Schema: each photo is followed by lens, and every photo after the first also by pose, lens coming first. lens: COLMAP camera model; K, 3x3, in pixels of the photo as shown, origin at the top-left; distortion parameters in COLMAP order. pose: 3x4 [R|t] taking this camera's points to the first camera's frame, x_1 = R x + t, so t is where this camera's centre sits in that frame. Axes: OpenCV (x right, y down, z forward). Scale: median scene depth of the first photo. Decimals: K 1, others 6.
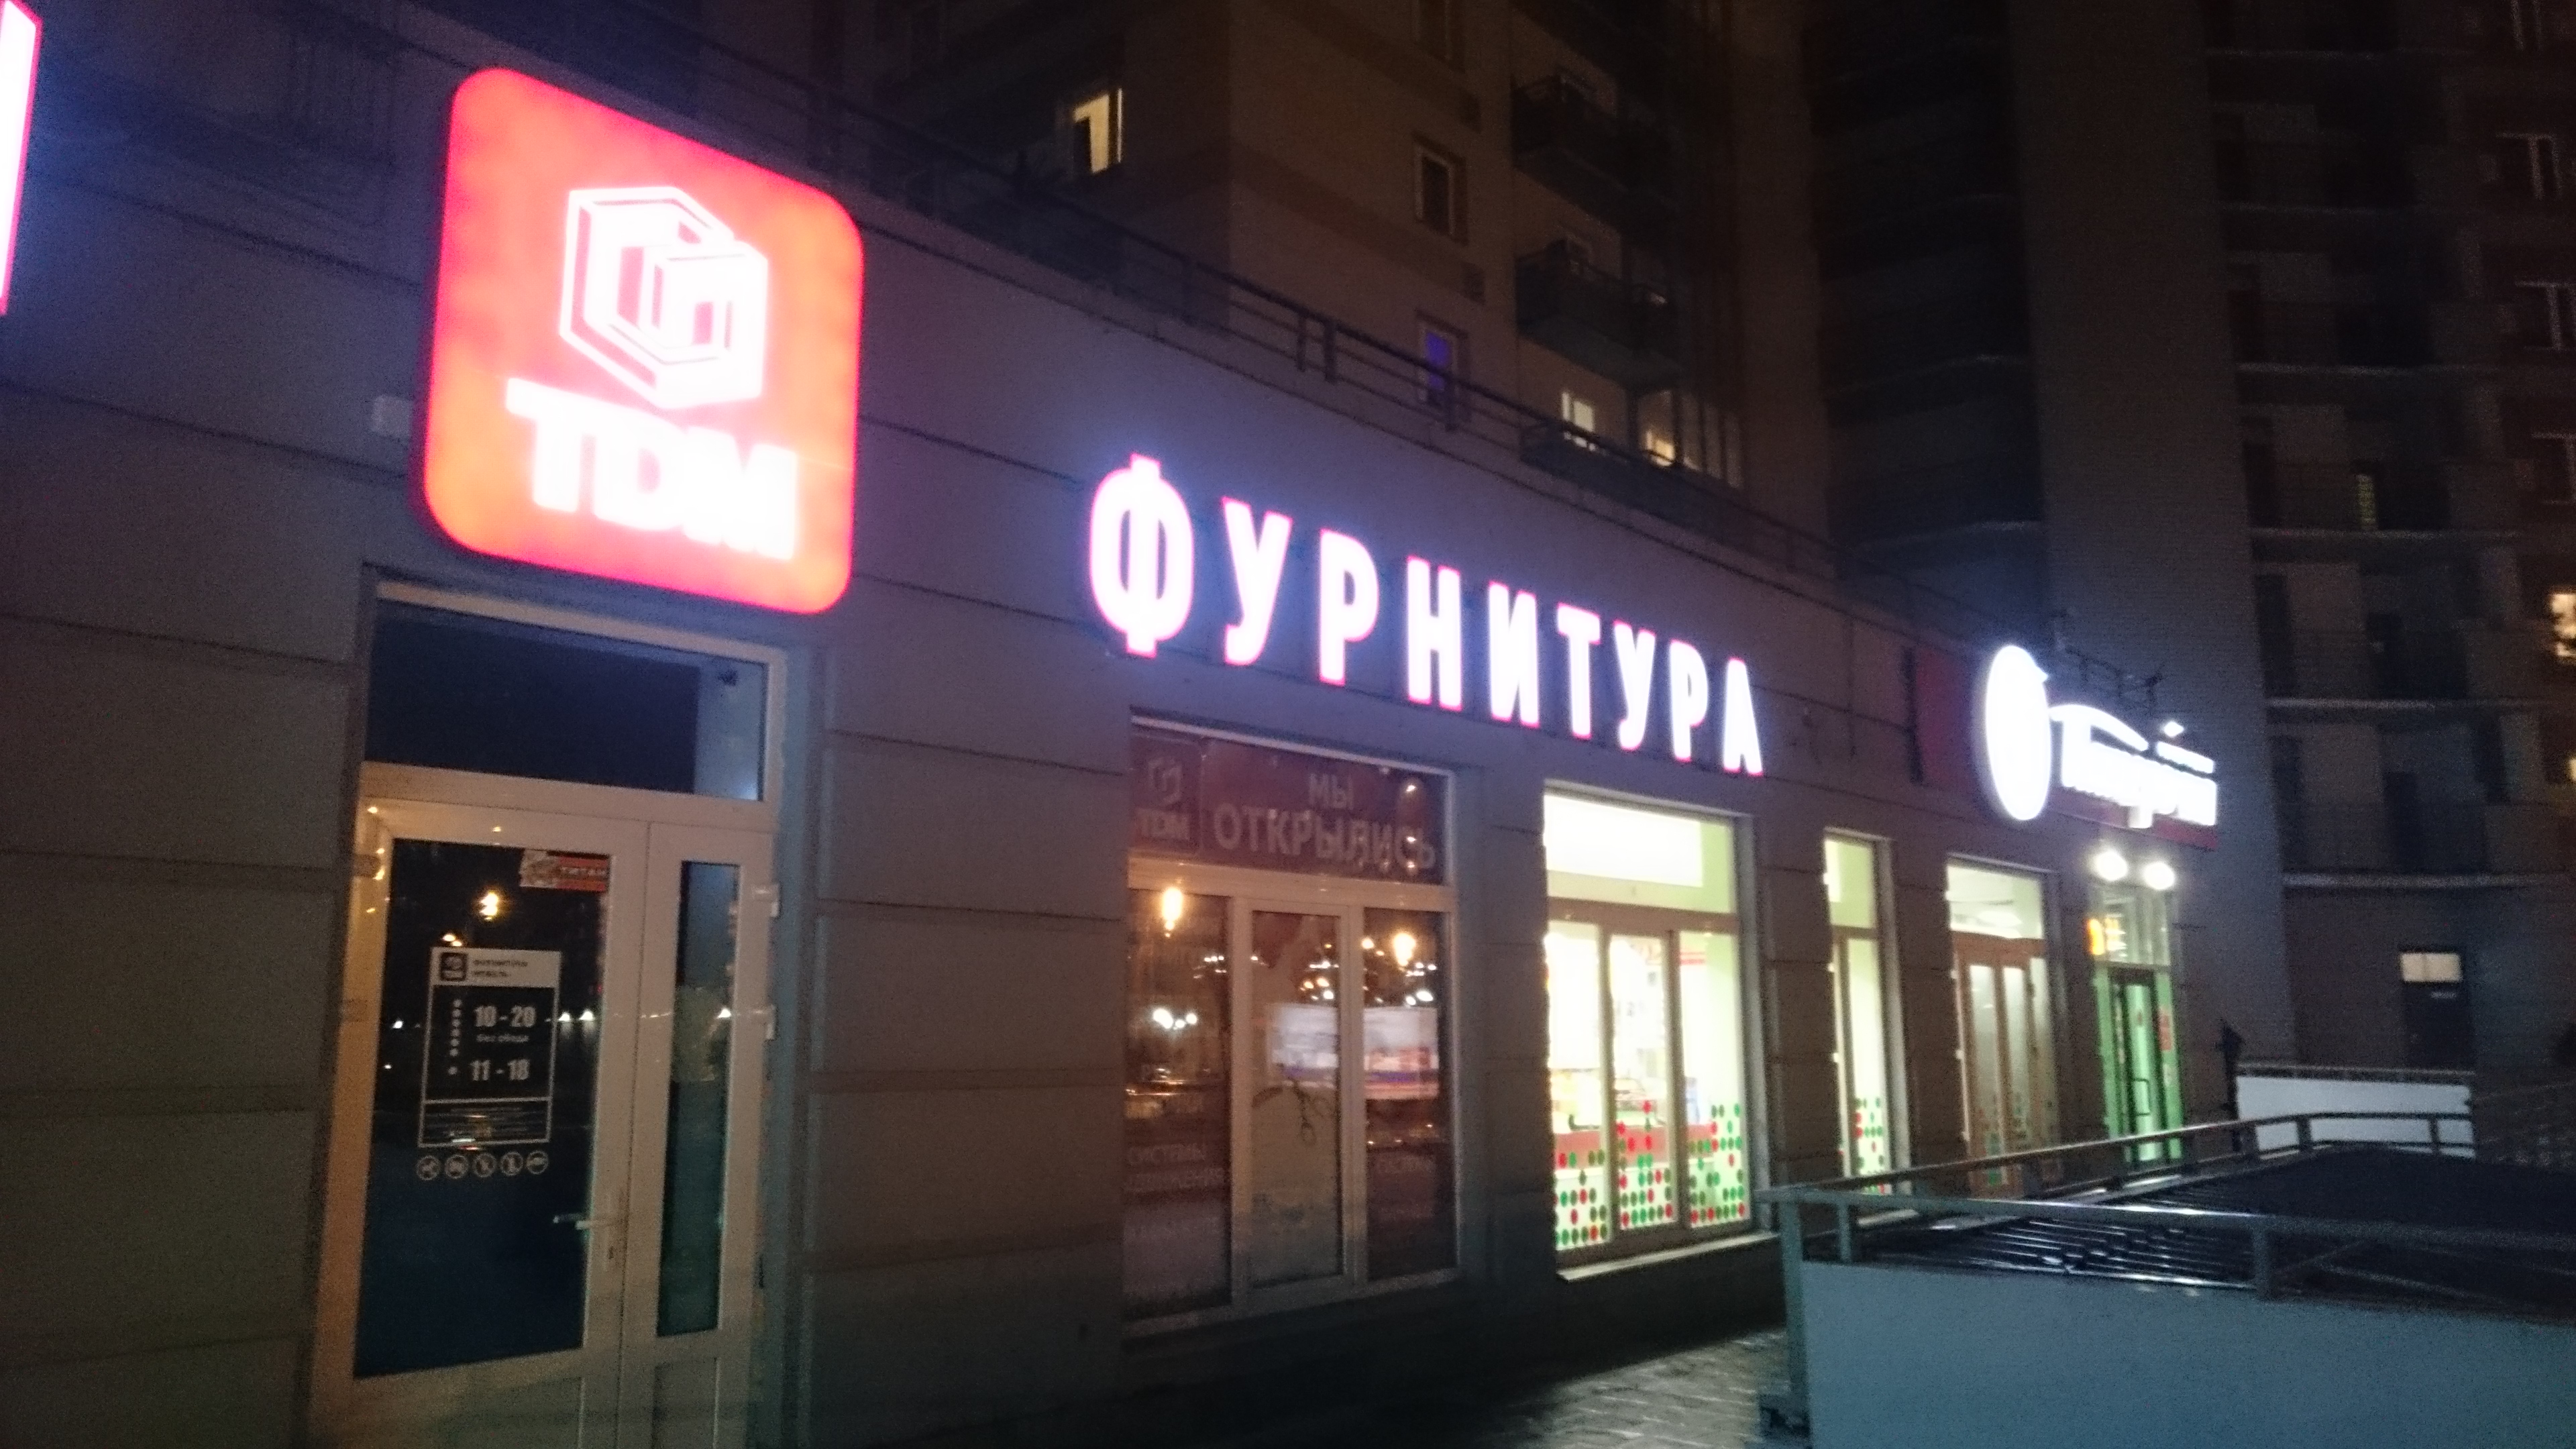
lens RADIAL K [[1792.0, 0, 1223.1], [0, 1792.0, 713.2], [0, 0, 1]] dist [0.005684, -0.000878]
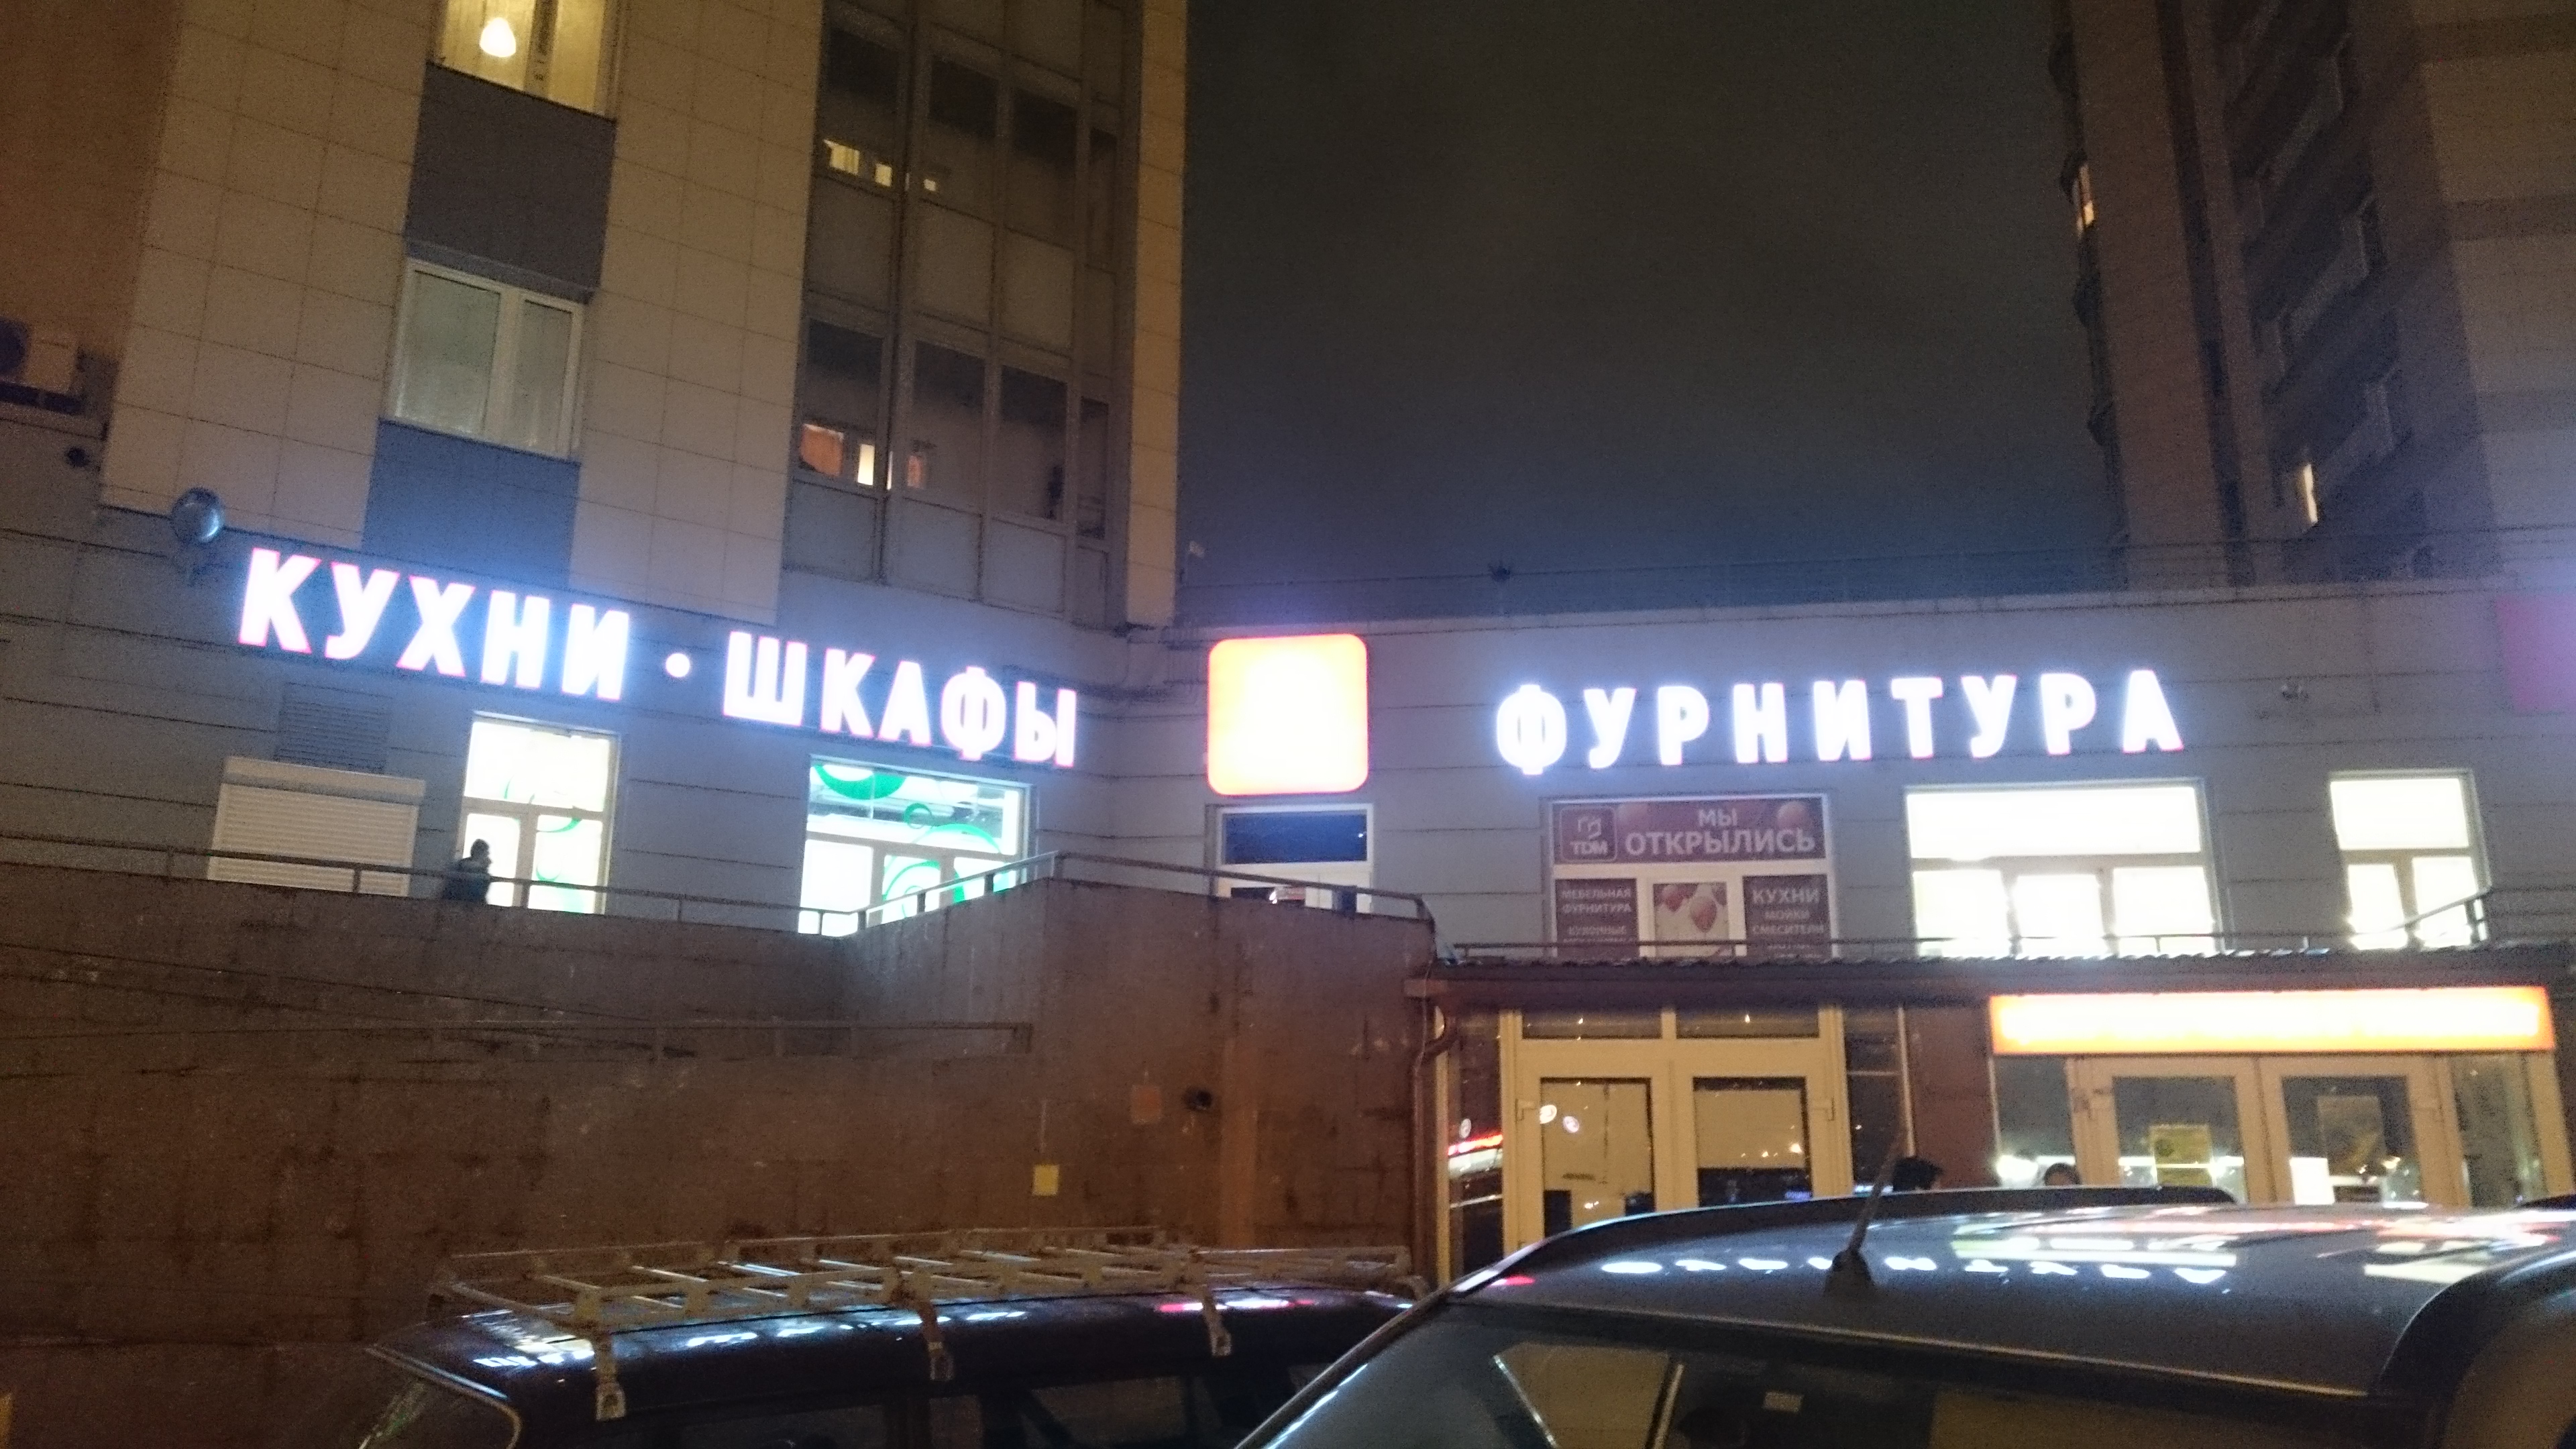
lens RADIAL K [[1777.7, 0, 1288.0], [0, 1777.7, 724.5], [0, 0, 1]] dist [-0.050090, -0.001199]
pose [[0.569954, -0.198098, -0.797440, 1.344424], [0.136419, 0.979847, -0.145909, 0.162800], [0.810273, -0.025624, 0.585492, -0.460670]]
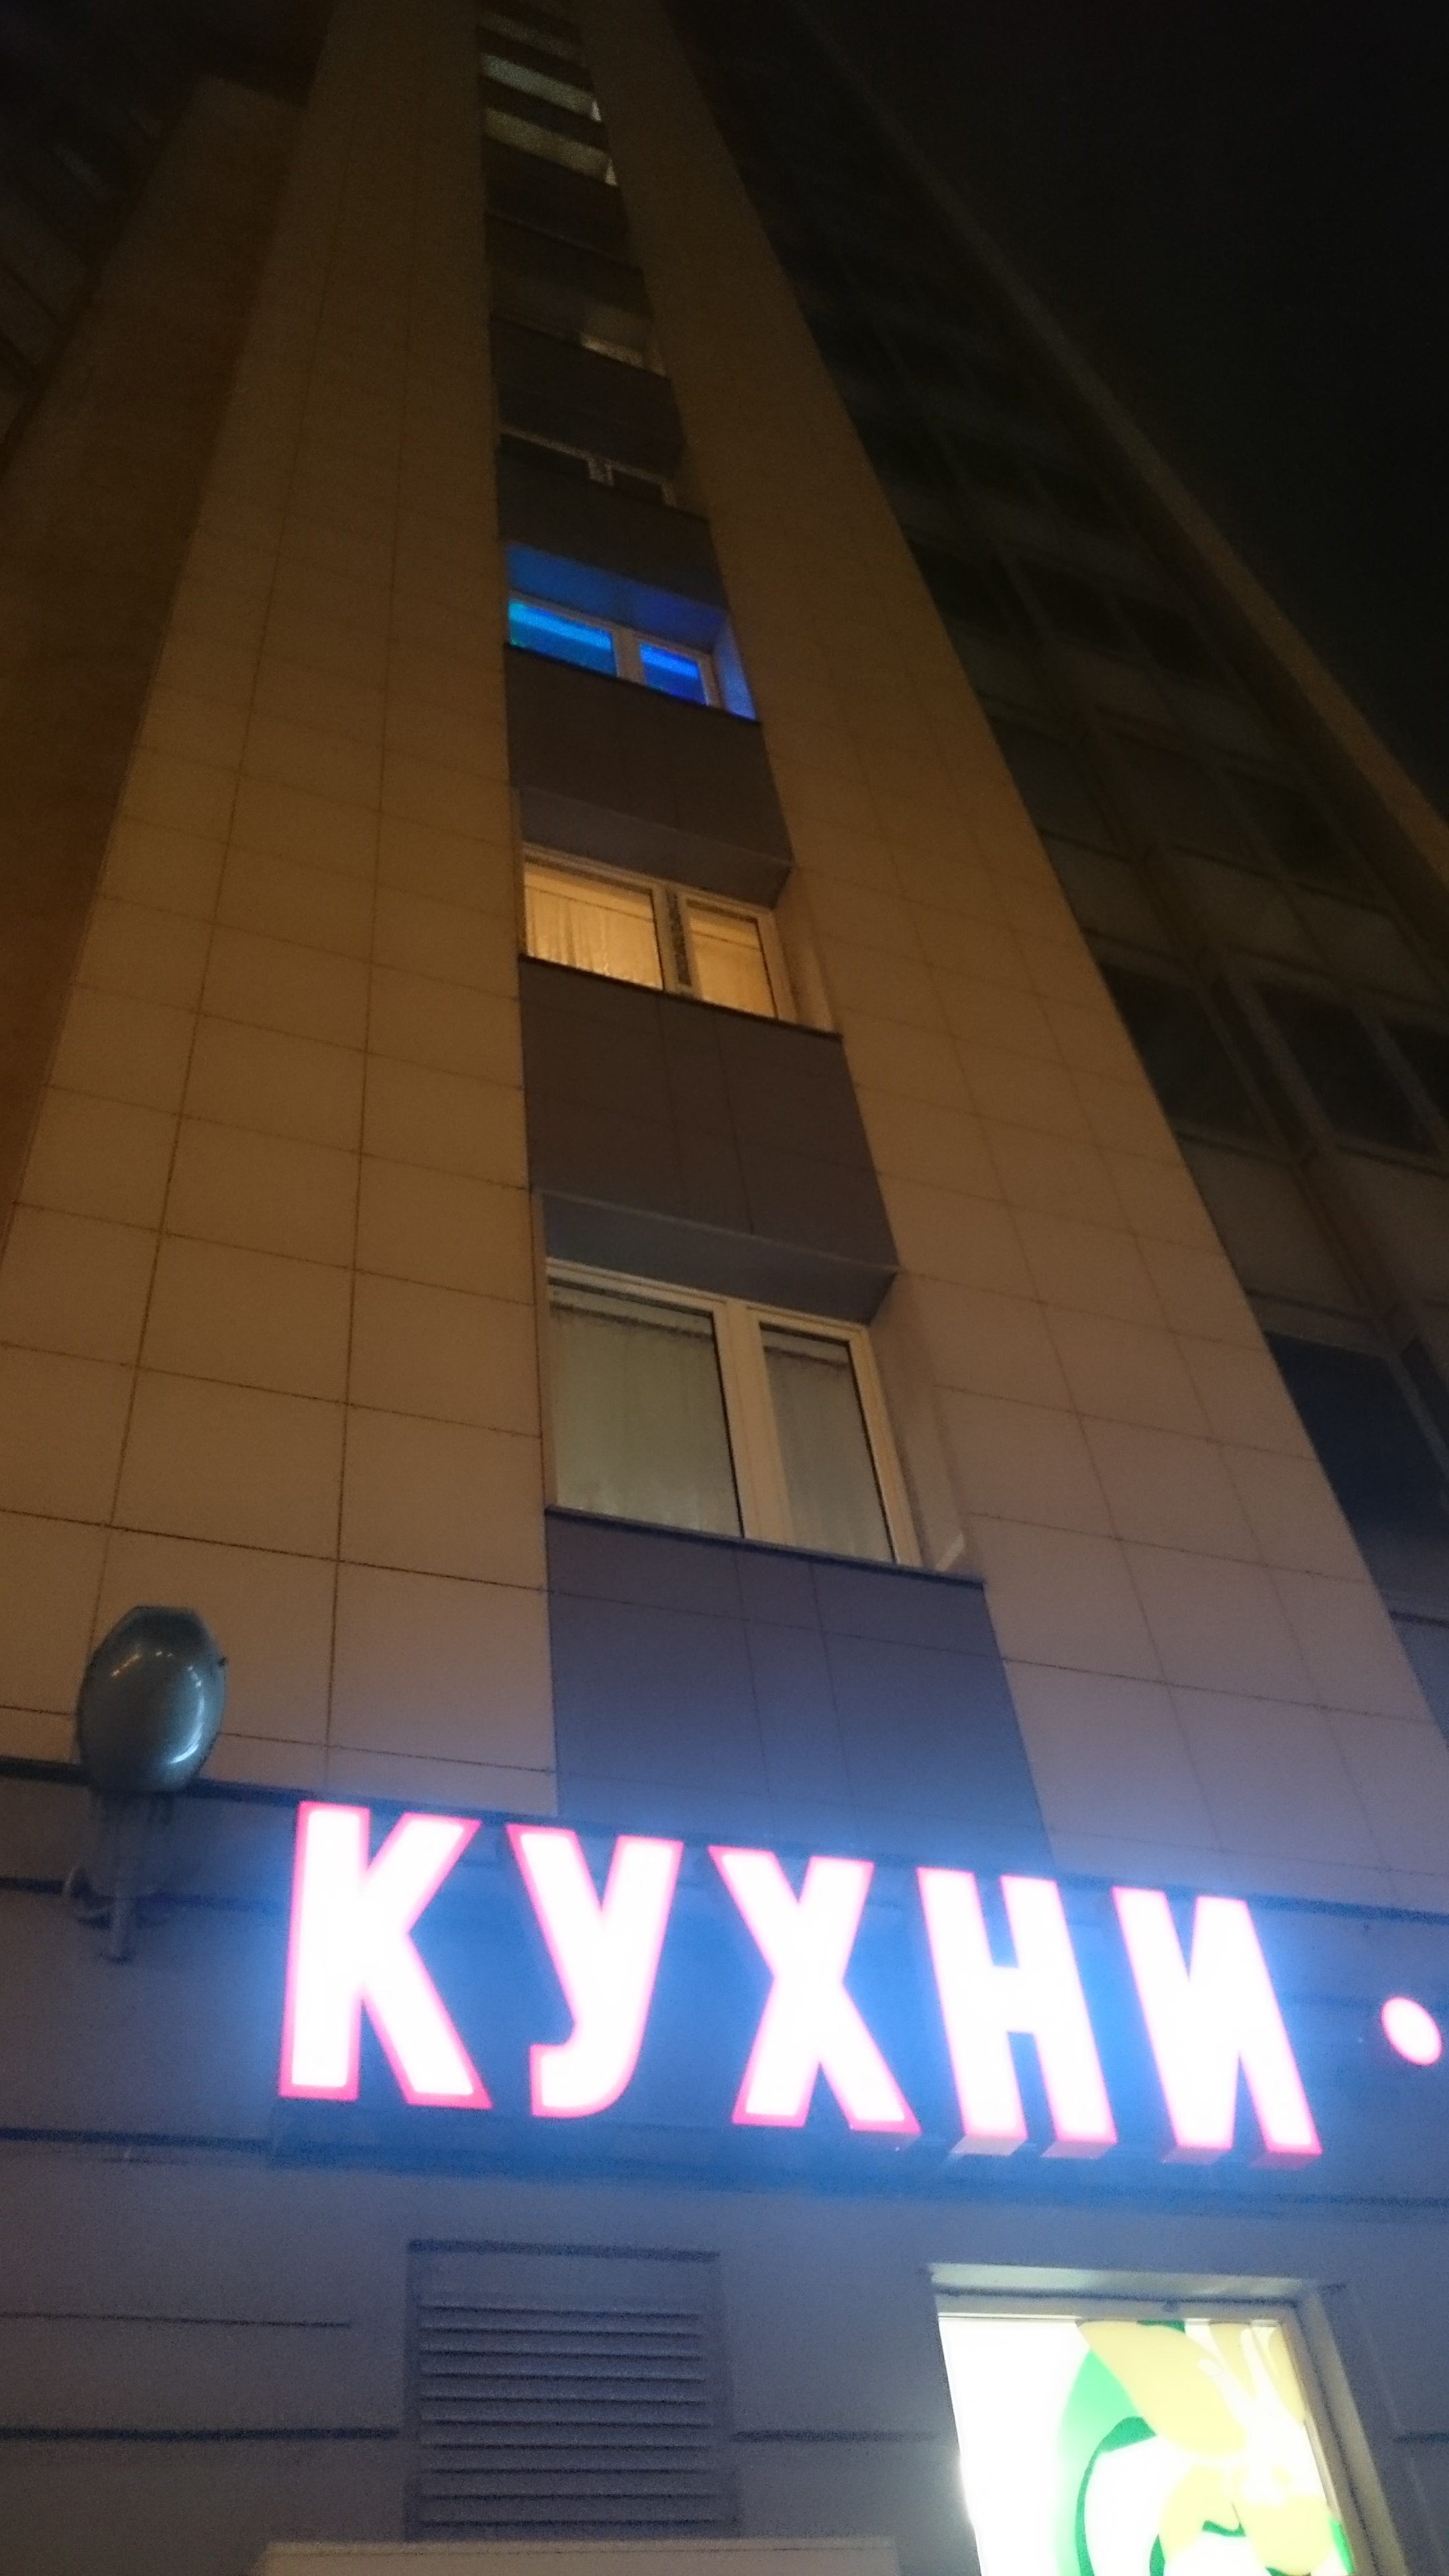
lens RADIAL K [[1893.3, 0, 724.5], [0, 1893.3, 1288.0], [0, 0, 1]] dist [-0.008966, -0.006548]
pose [[0.286403, -0.718756, -0.633532, 0.205483], [0.256397, 0.694612, -0.672142, -0.023178], [0.923165, 0.030068, 0.383226, -0.402703]]
